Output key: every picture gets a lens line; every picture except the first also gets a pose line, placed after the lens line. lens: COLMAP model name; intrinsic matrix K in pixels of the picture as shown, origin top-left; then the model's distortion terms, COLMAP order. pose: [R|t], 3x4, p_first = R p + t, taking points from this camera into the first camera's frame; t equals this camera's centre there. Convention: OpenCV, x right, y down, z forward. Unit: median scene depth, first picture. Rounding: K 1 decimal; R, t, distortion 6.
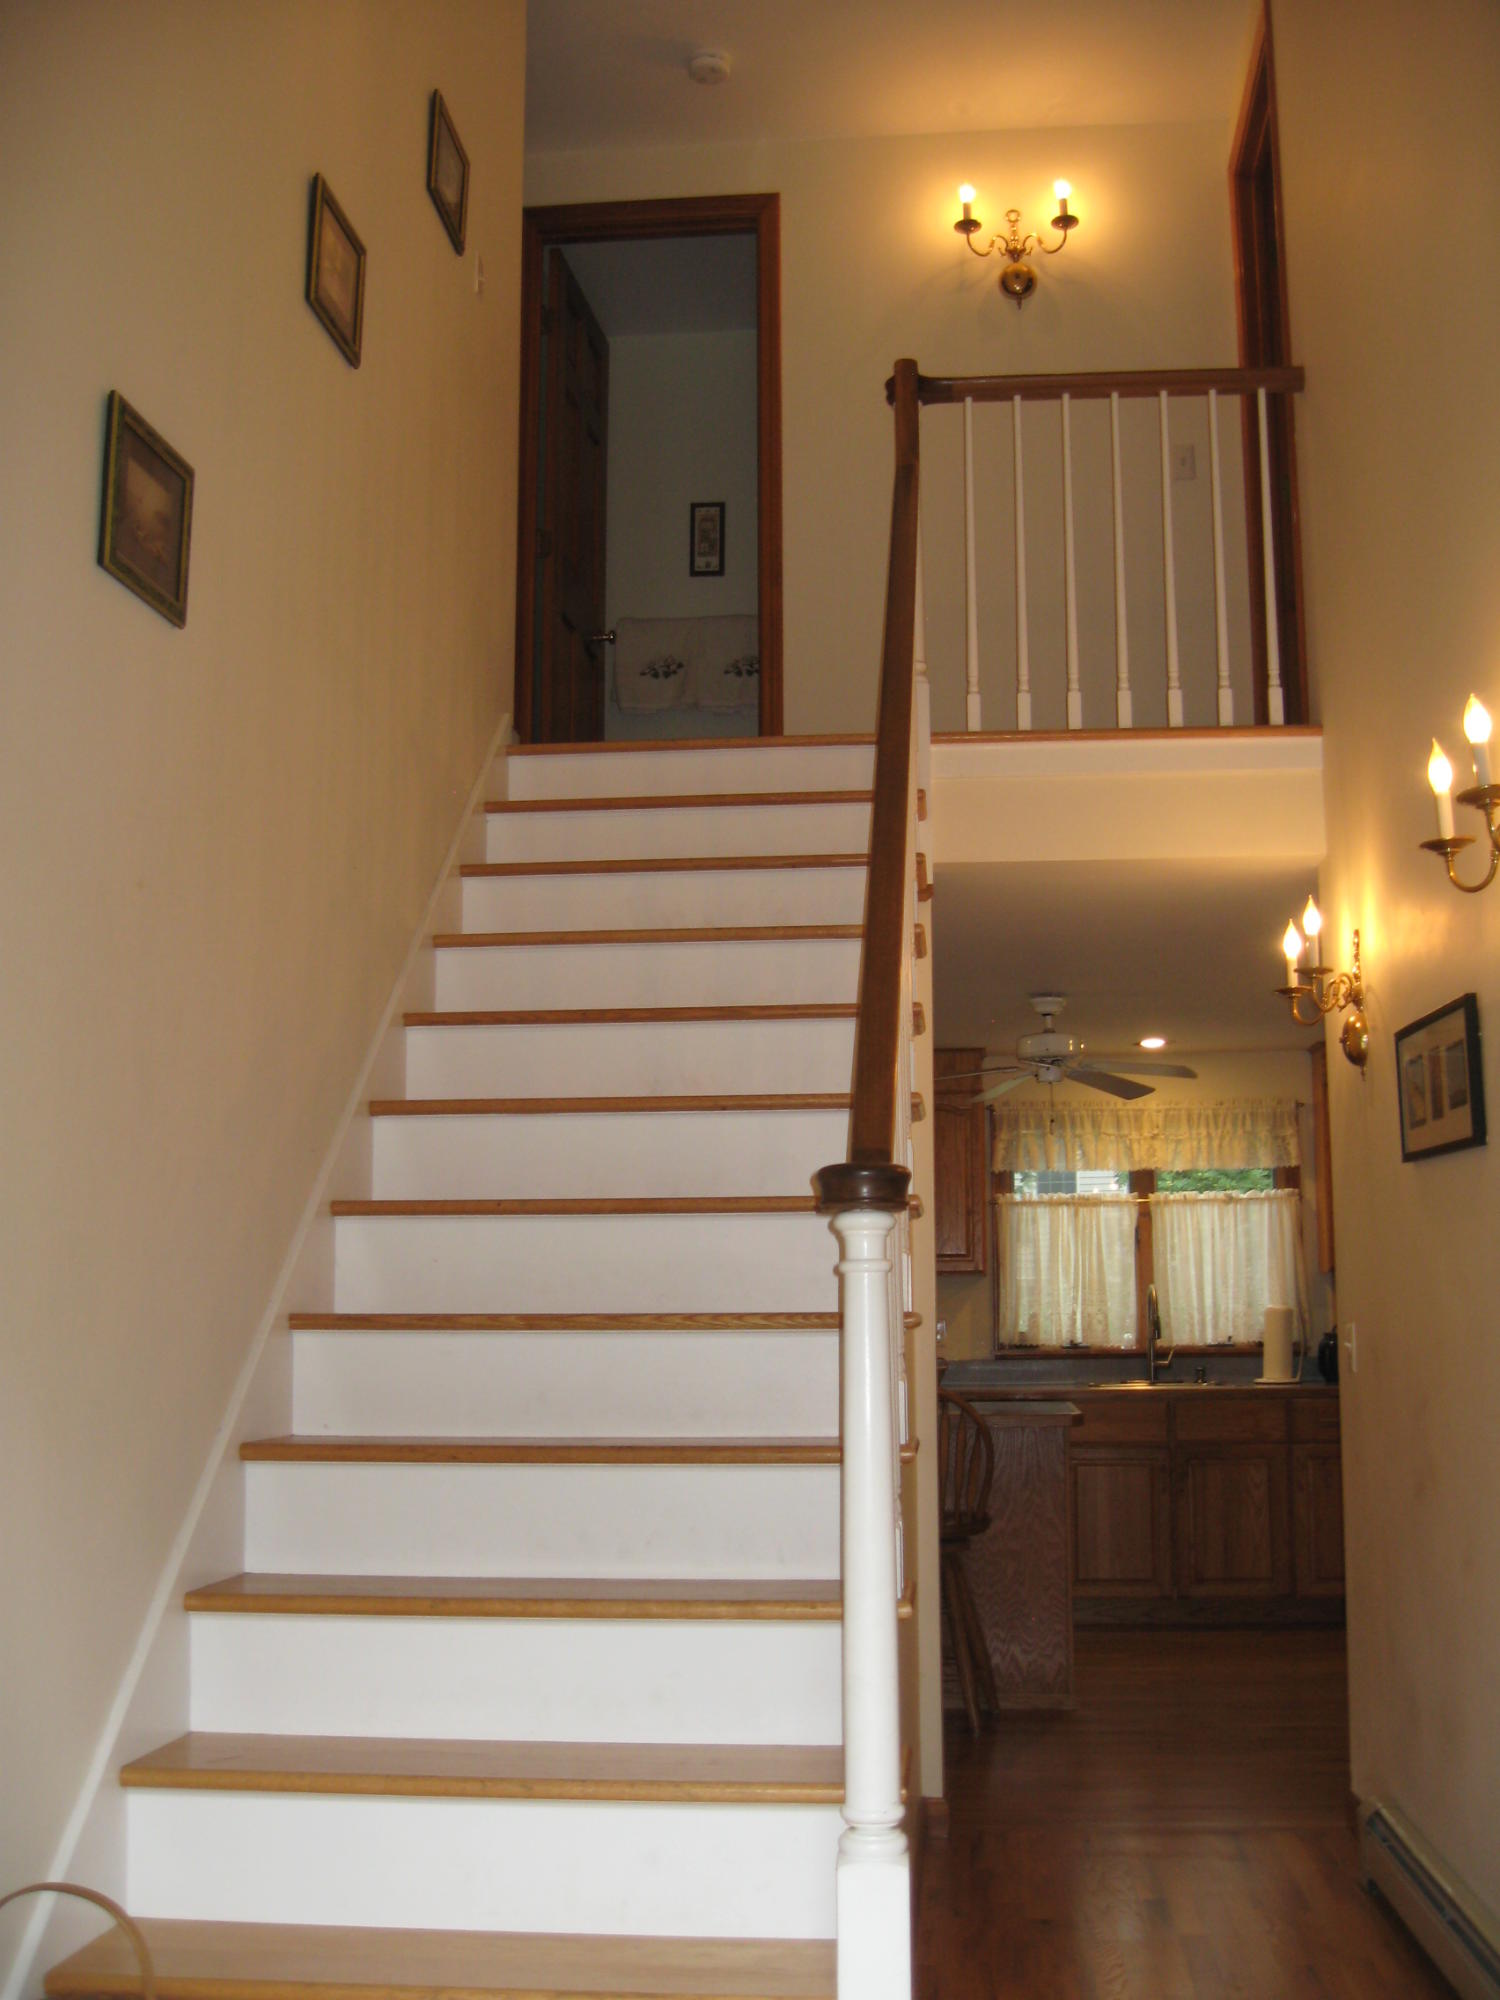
lens RADIAL K [[2133.5, 0, 750.0], [0, 2133.5, 1000.0], [0, 0, 1]] dist [-0.138425, 0.110208]
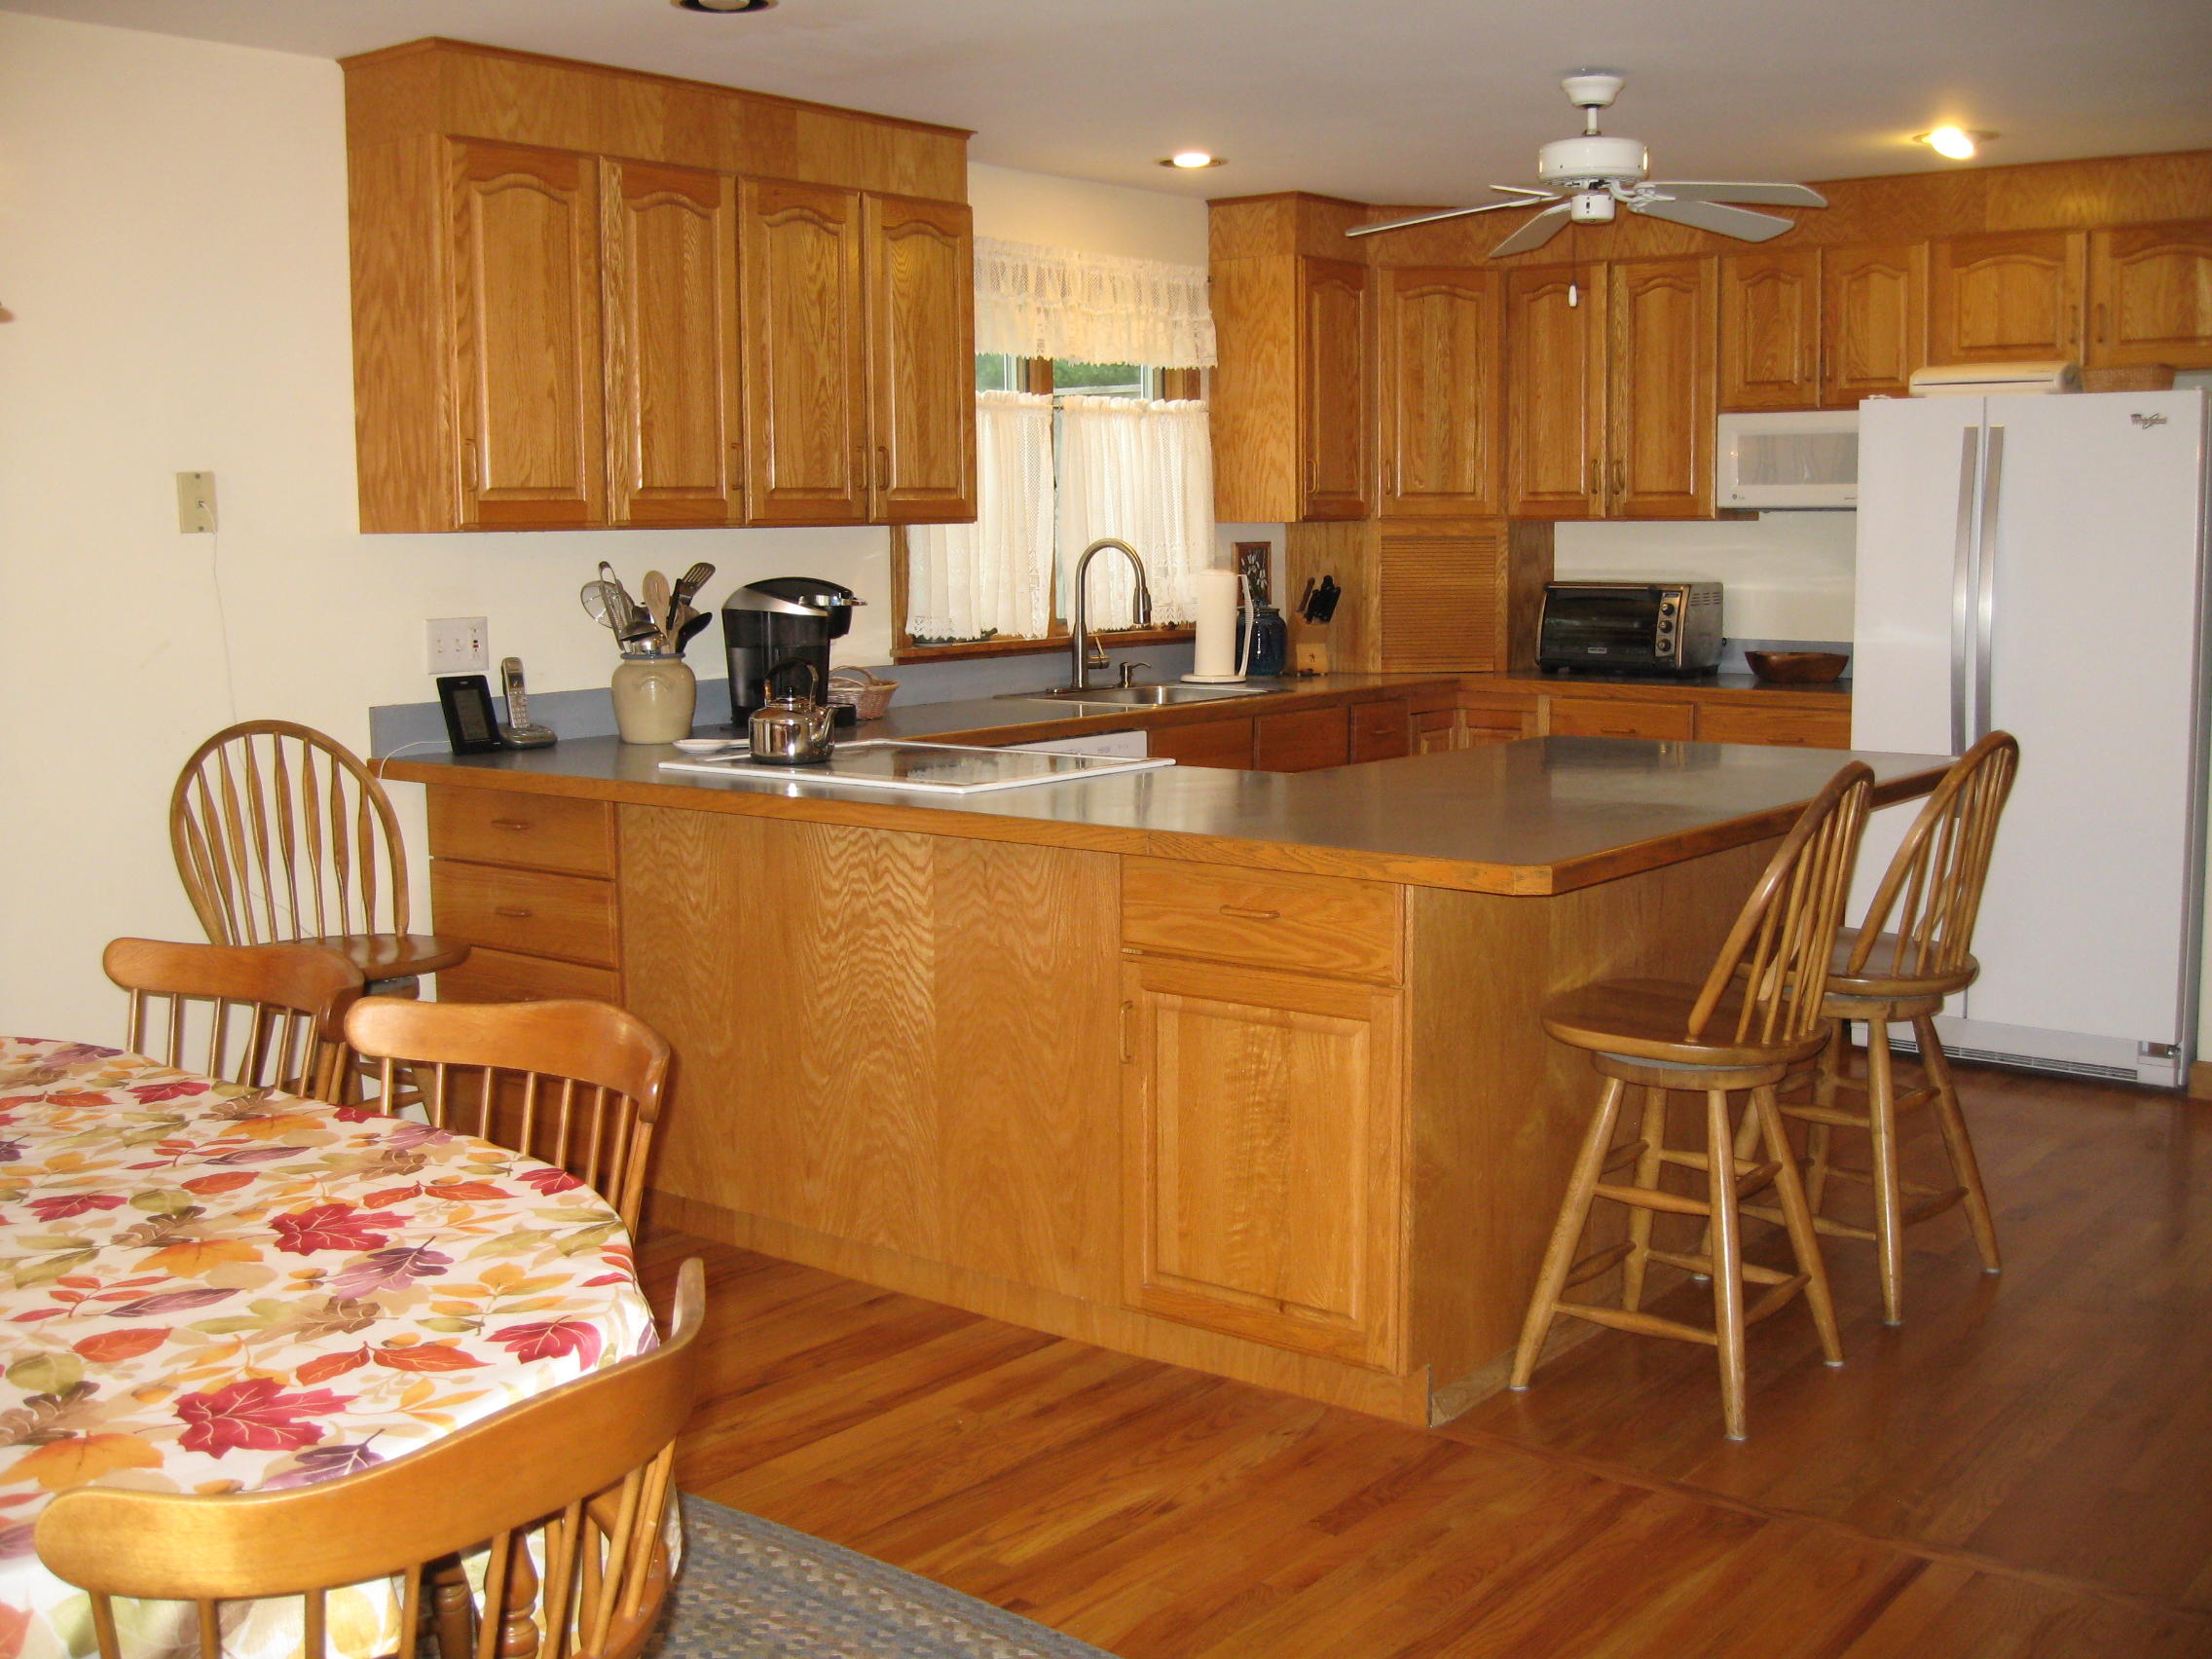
lens RADIAL K [[2359.7, 0, 1106.0], [0, 2359.7, 829.5], [0, 0, 1]] dist [-0.138425, 0.110208]
pose [[0.553382, -0.112925, 0.825237, -0.414525], [-0.117638, 0.970240, 0.211652, 0.068692], [-0.824579, -0.214203, 0.523629, 0.608637]]
